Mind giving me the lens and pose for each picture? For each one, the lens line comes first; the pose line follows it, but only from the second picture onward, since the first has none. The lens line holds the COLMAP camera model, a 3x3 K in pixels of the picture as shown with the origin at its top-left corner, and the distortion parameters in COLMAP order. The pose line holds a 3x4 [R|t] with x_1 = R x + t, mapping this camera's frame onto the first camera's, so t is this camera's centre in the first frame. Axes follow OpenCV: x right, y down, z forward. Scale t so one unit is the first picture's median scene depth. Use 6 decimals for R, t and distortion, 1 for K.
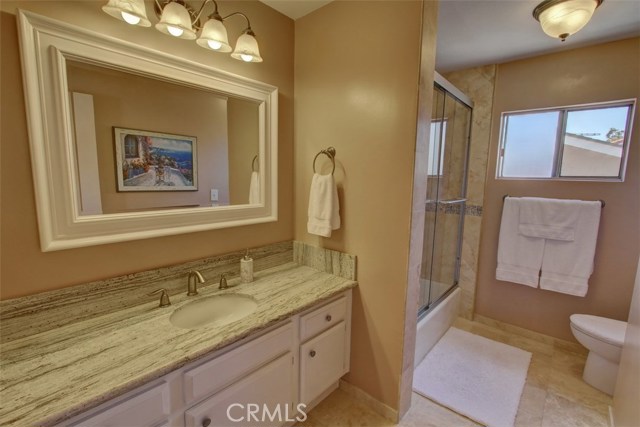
lens RADIAL K [[296.4, 0, 321.0], [0, 296.4, 215.4], [0, 0, 1]] dist [-0.012880, 0.000273]
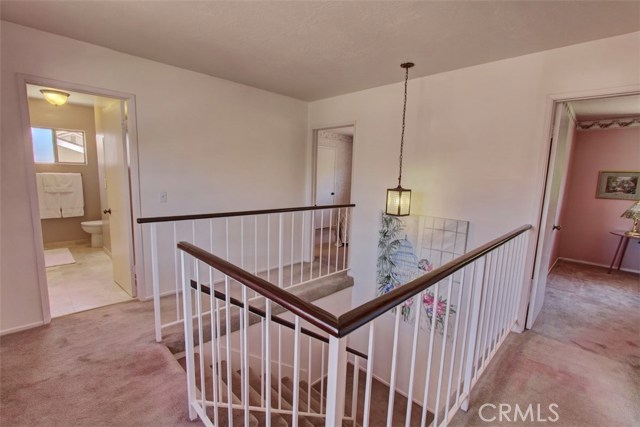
lens RADIAL K [[296.4, 0, 321.0], [0, 296.4, 215.4], [0, 0, 1]] dist [-0.012880, 0.000273]
pose [[0.064997, -0.159487, 0.985058, -1.202938], [0.103428, 0.982905, 0.152314, 0.114677], [-0.992511, 0.091983, 0.080382, -0.992973]]
